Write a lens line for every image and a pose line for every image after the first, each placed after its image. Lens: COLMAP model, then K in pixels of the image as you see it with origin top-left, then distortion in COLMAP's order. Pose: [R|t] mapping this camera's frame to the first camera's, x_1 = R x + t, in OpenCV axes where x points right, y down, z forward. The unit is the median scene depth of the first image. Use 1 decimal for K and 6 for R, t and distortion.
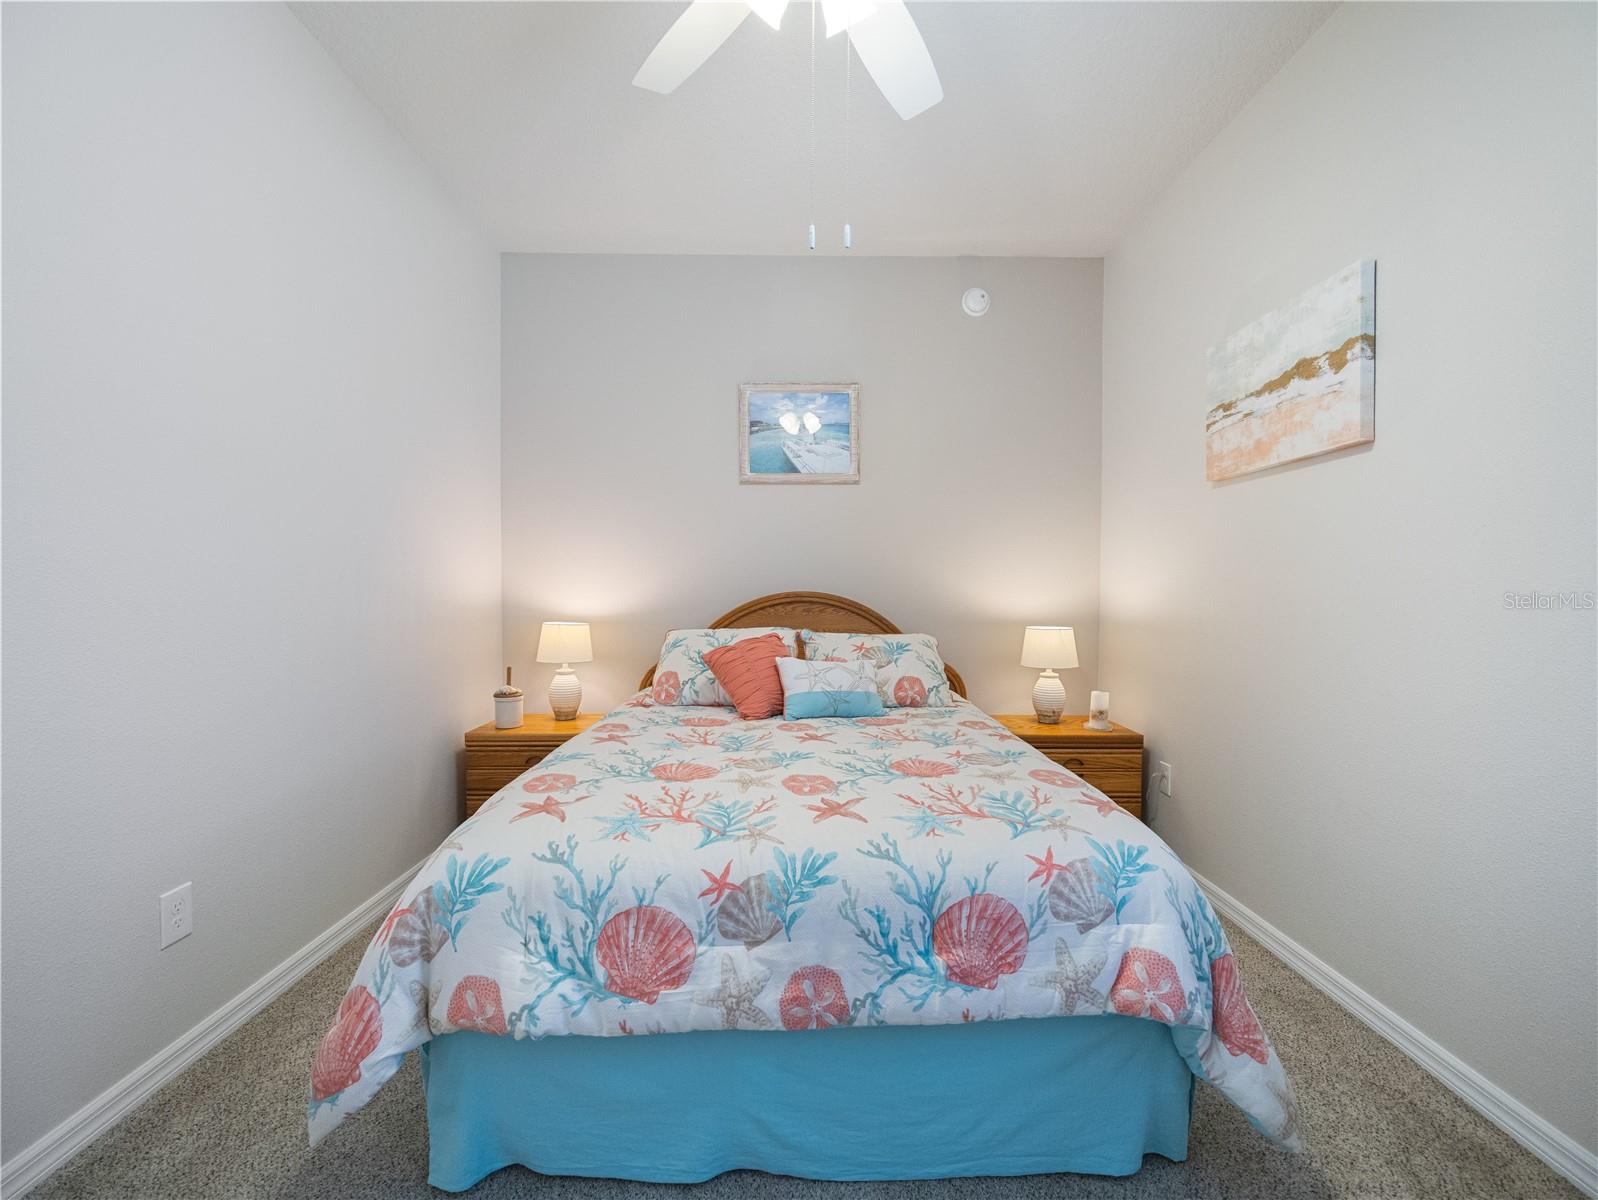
lens RADIAL K [[685.9, 0, 798.3], [0, 685.9, 597.1], [0, 0, 1]] dist [-0.005275, 0.001167]
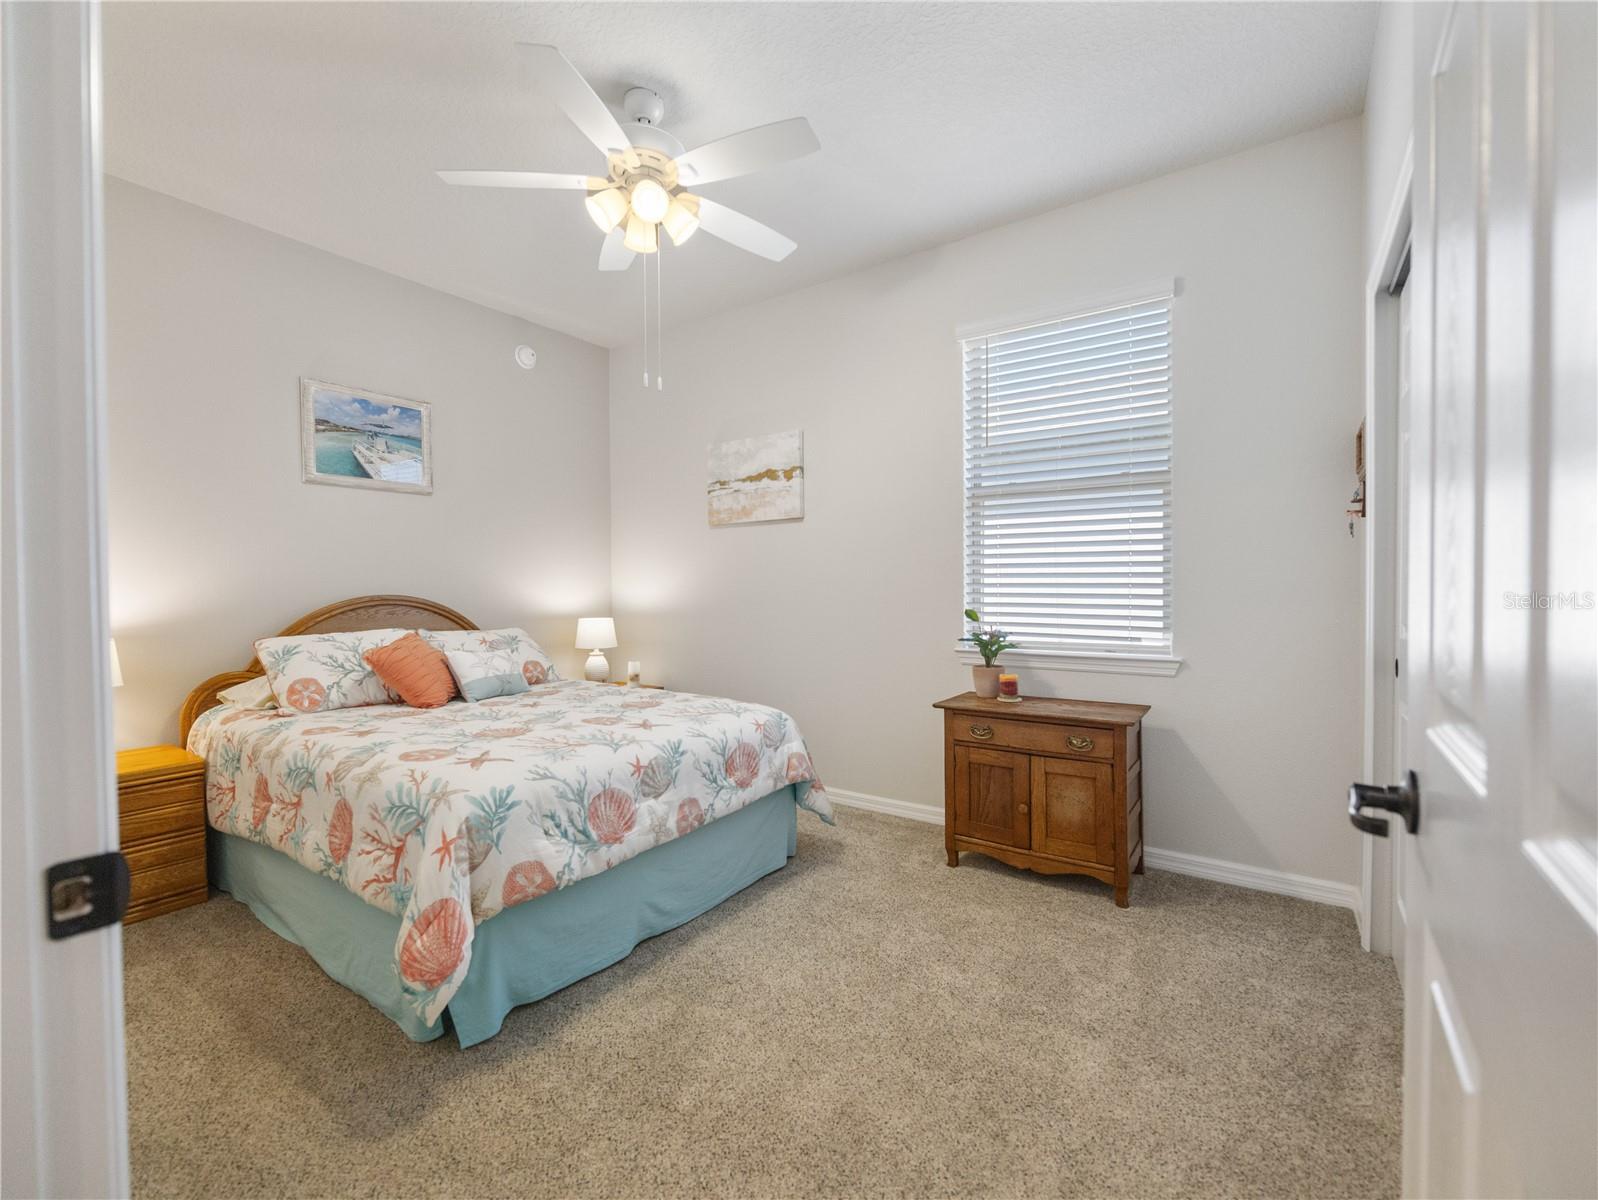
lens RADIAL K [[685.9, 0, 802.9], [0, 685.9, 596.6], [0, 0, 1]] dist [-0.005275, 0.001167]
pose [[0.582208, -0.015013, 0.812901, -1.197818], [0.018279, 0.999818, 0.005374, 0.001216], [-0.812834, 0.011730, 0.582377, -0.295501]]
